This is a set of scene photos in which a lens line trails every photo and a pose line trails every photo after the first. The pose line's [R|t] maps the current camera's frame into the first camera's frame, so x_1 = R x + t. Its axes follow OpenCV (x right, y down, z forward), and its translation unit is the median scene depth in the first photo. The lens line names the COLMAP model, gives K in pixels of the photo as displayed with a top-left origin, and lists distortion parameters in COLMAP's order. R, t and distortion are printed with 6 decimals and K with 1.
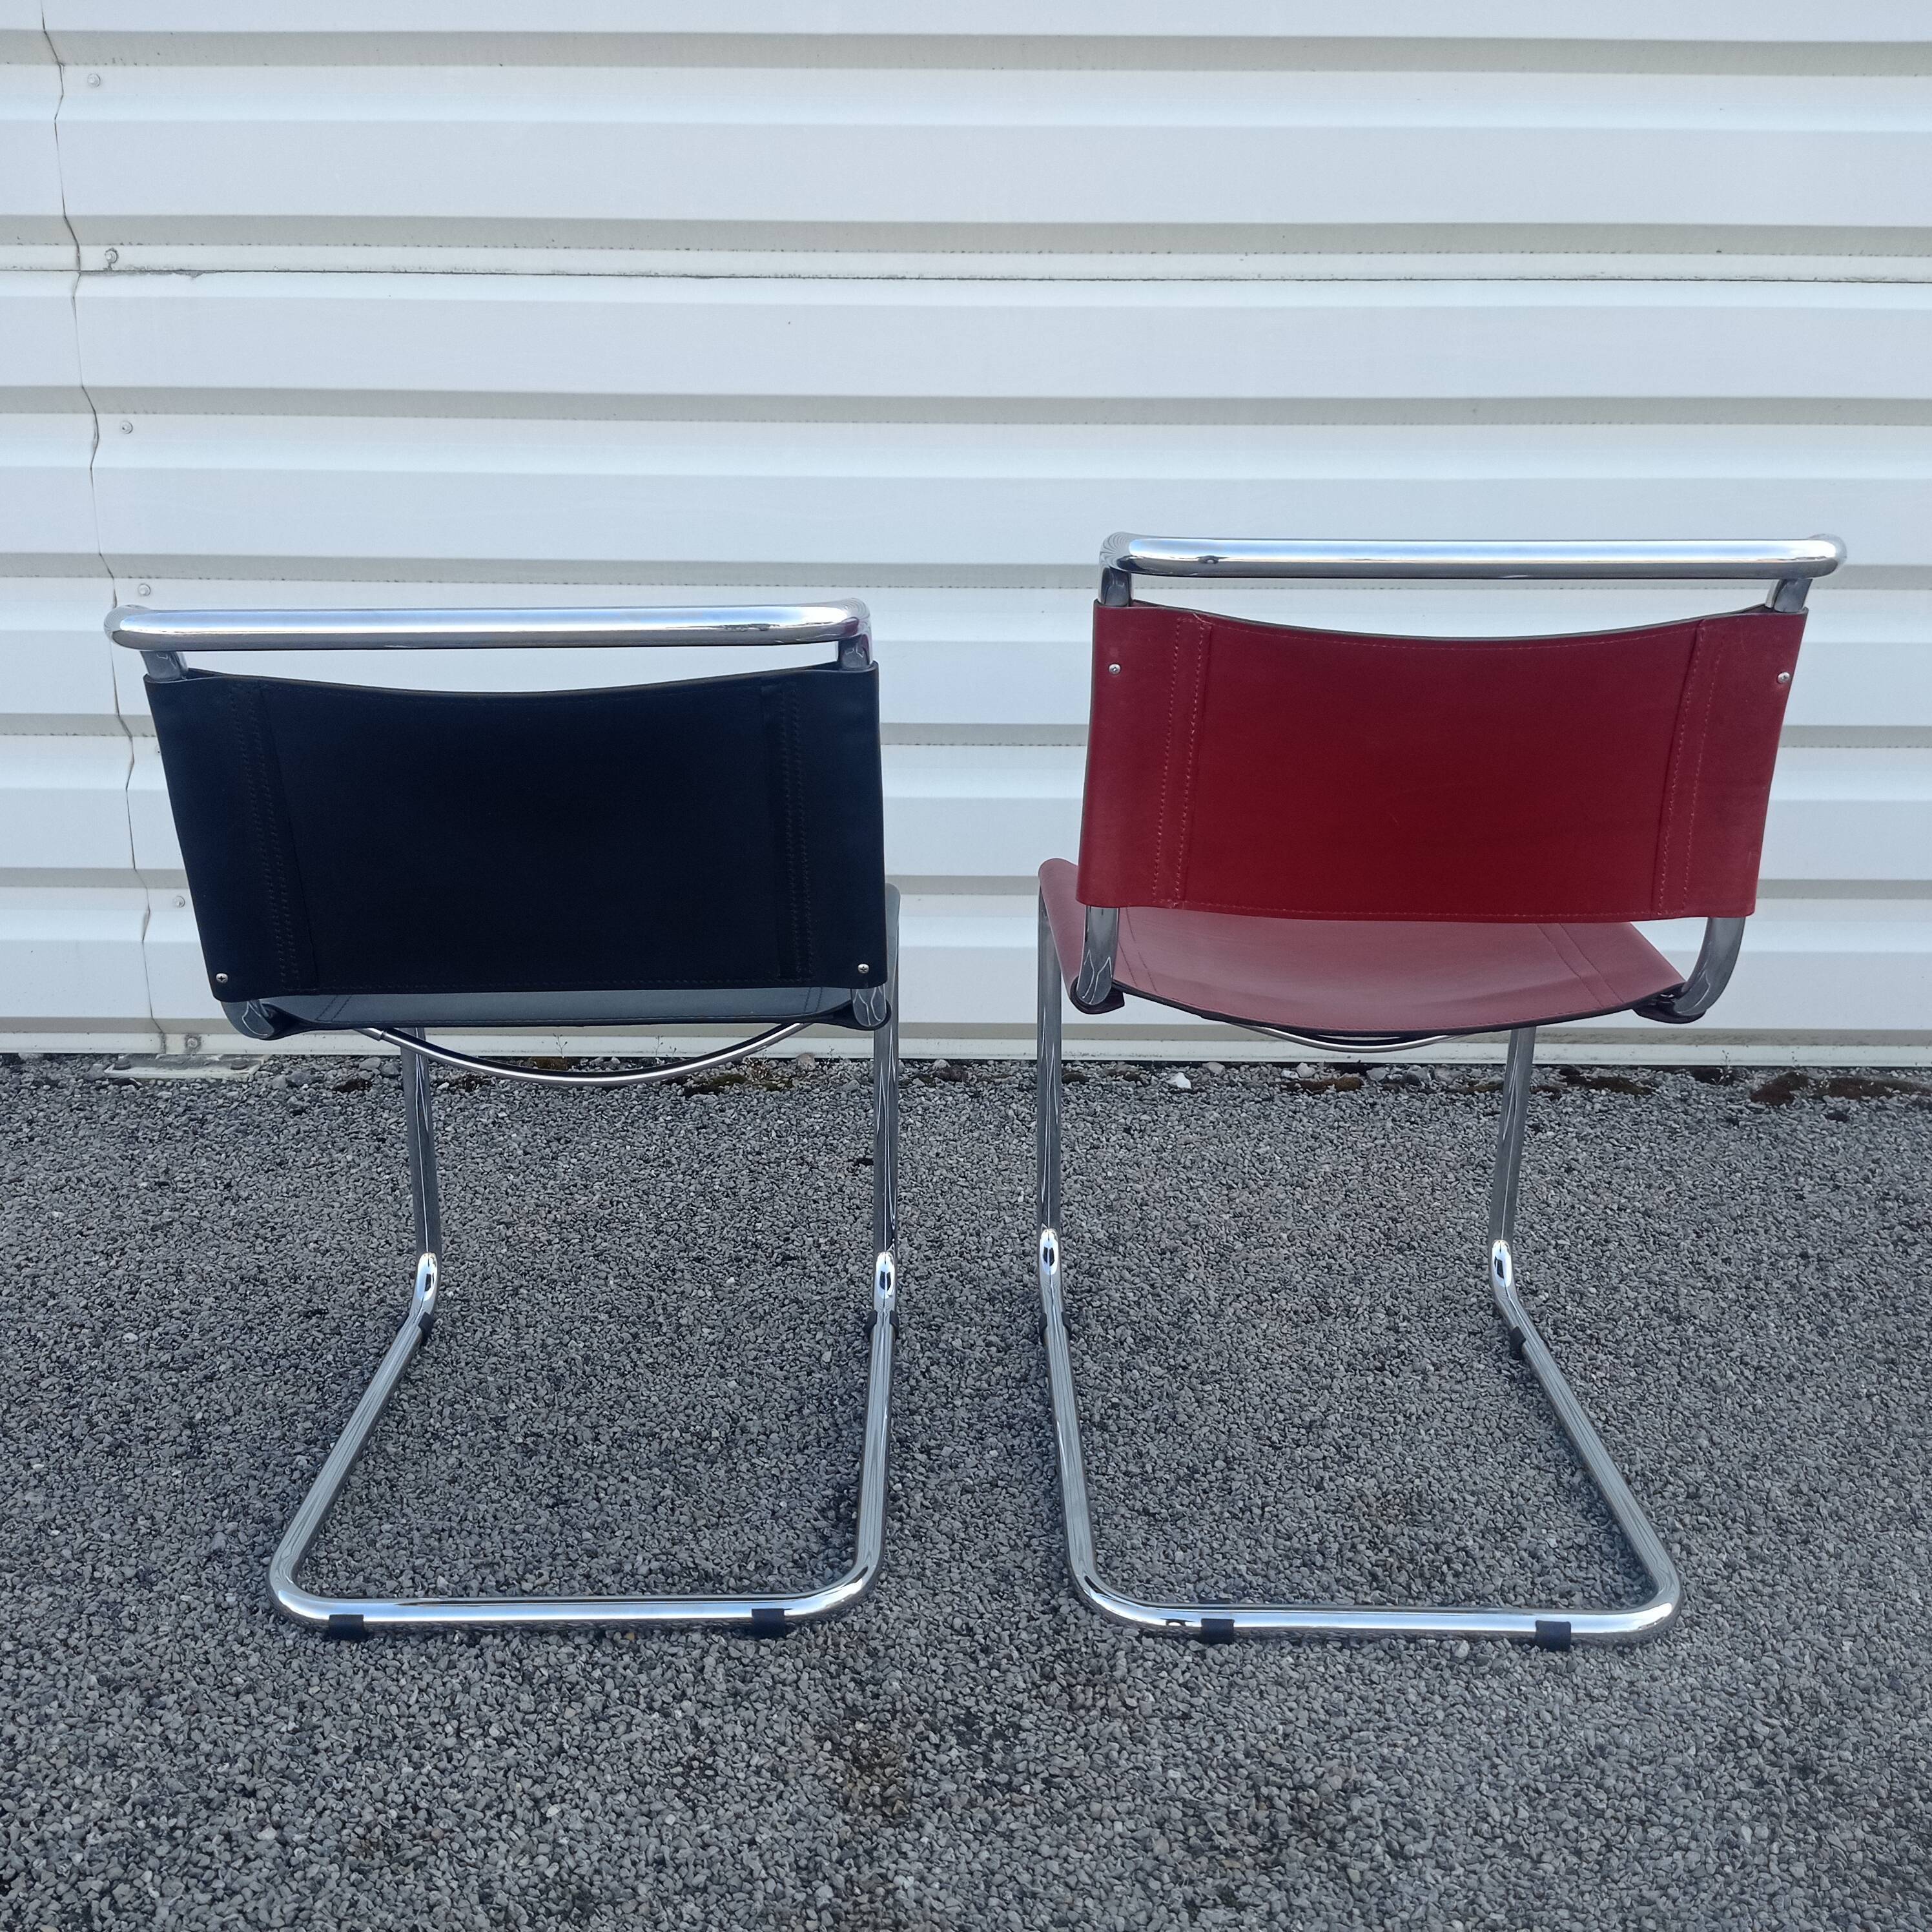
lens RADIAL K [[1928.9, 0, 942.7], [0, 1928.9, 967.3], [0, 0, 1]] dist [0.040452, 0.000000]
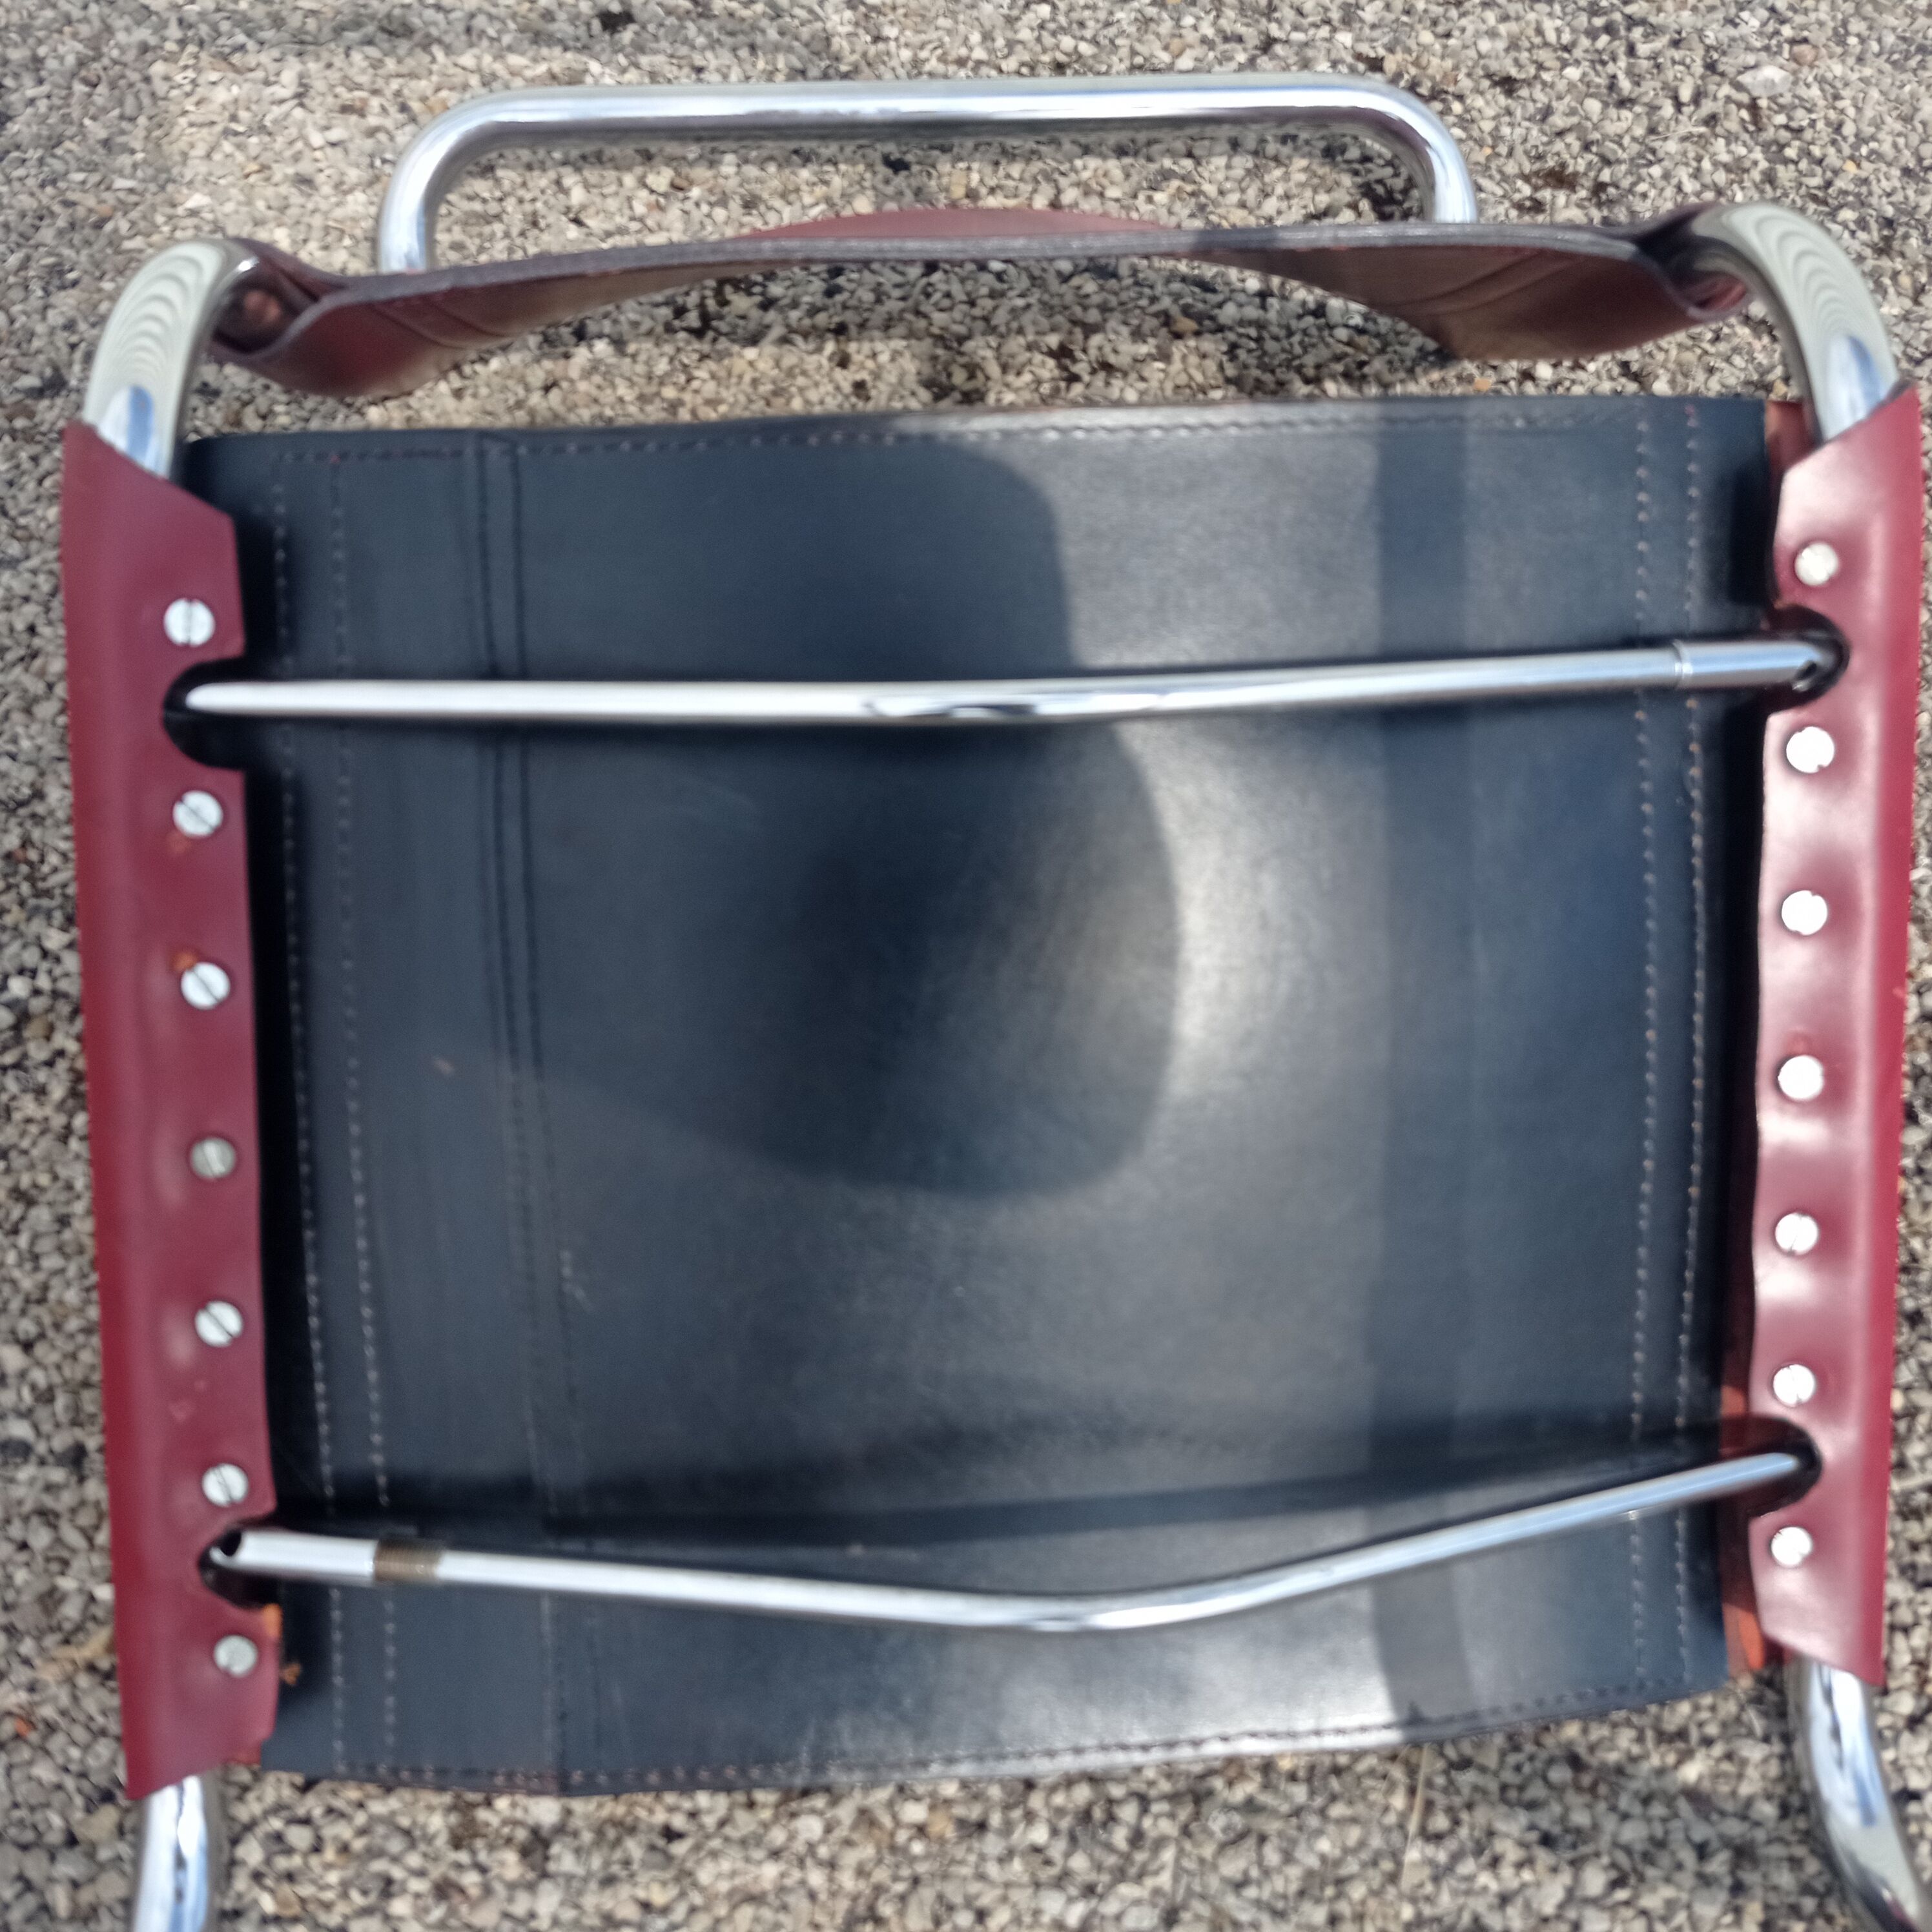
lens RADIAL K [[1994.0, 0, 975.1], [0, 1994.0, 887.0], [0, 0, 1]] dist [-0.034210, 0.000000]
pose [[0.996109, -0.076350, 0.044008, 0.365102], [0.023530, 0.711683, 0.702107, -0.051673], [-0.084925, -0.698339, 0.710711, 0.588181]]
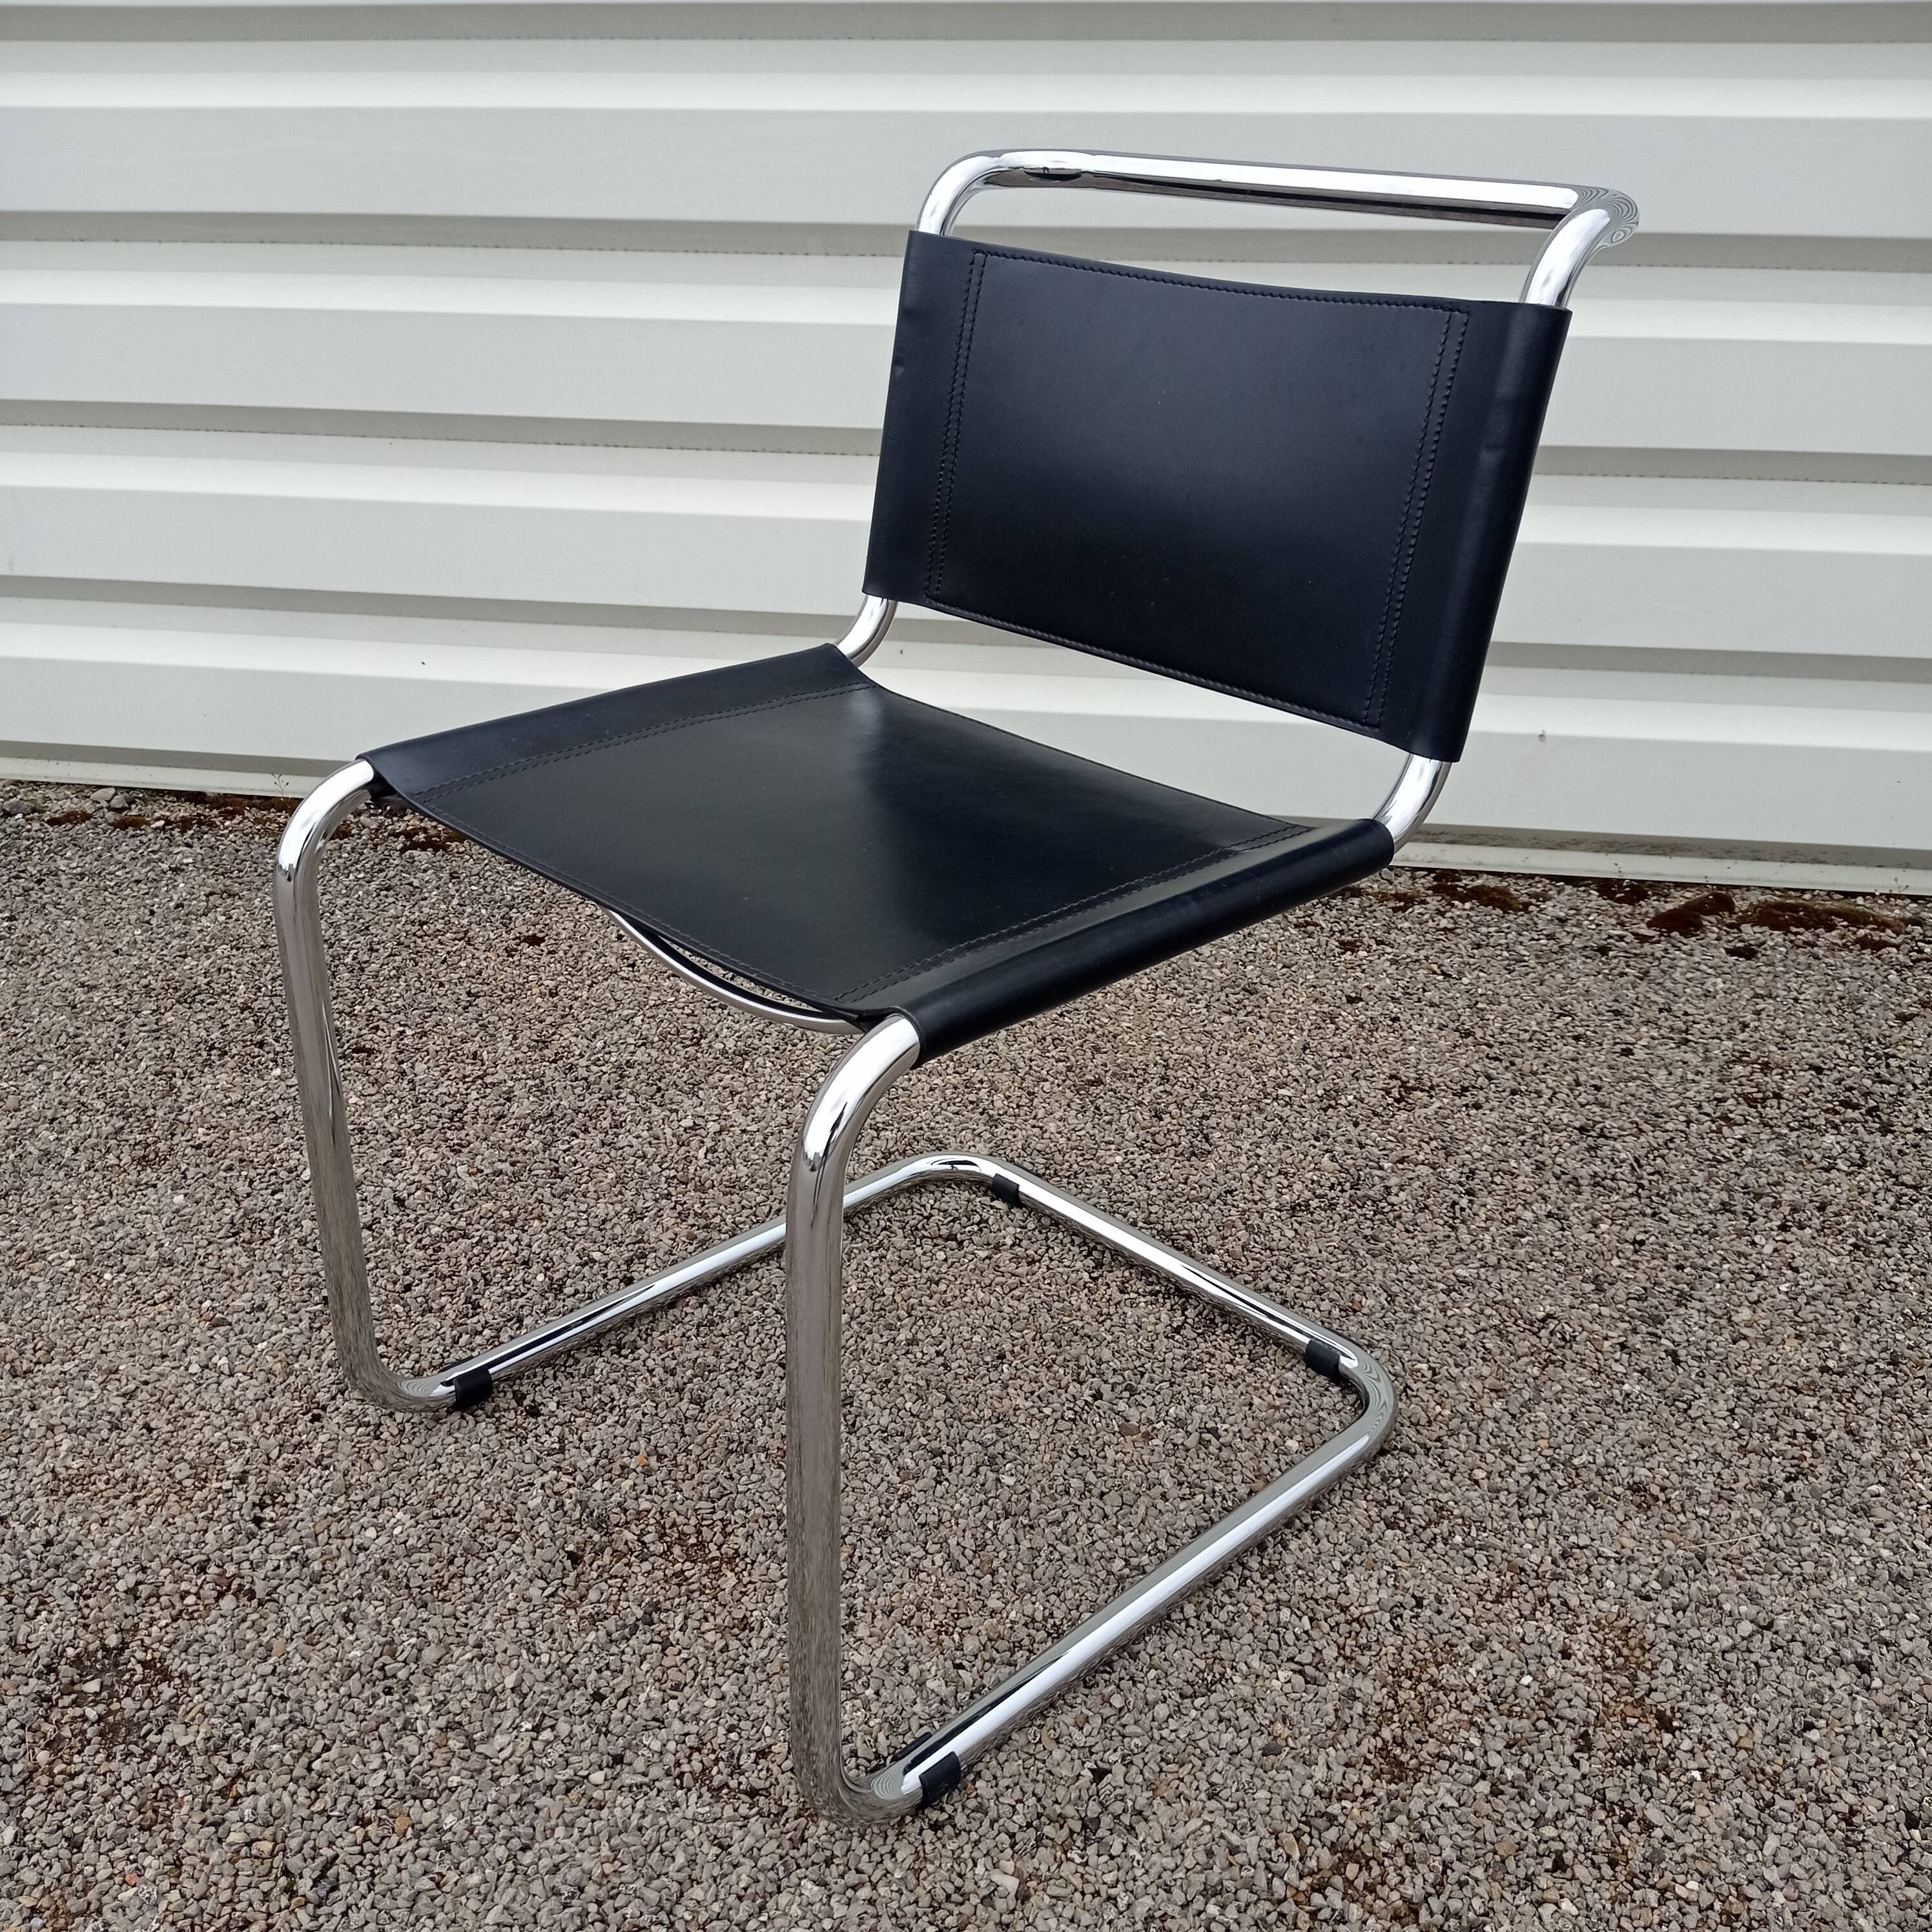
lens RADIAL K [[1928.9, 0, 959.0], [0, 1928.9, 971.3], [0, 0, 1]] dist [0.040452, 0.000000]
pose [[0.987913, 0.062189, -0.141985, 0.273360], [-0.042541, 0.989596, 0.137442, -0.012787], [0.149056, -0.129741, 0.980280, 0.176411]]
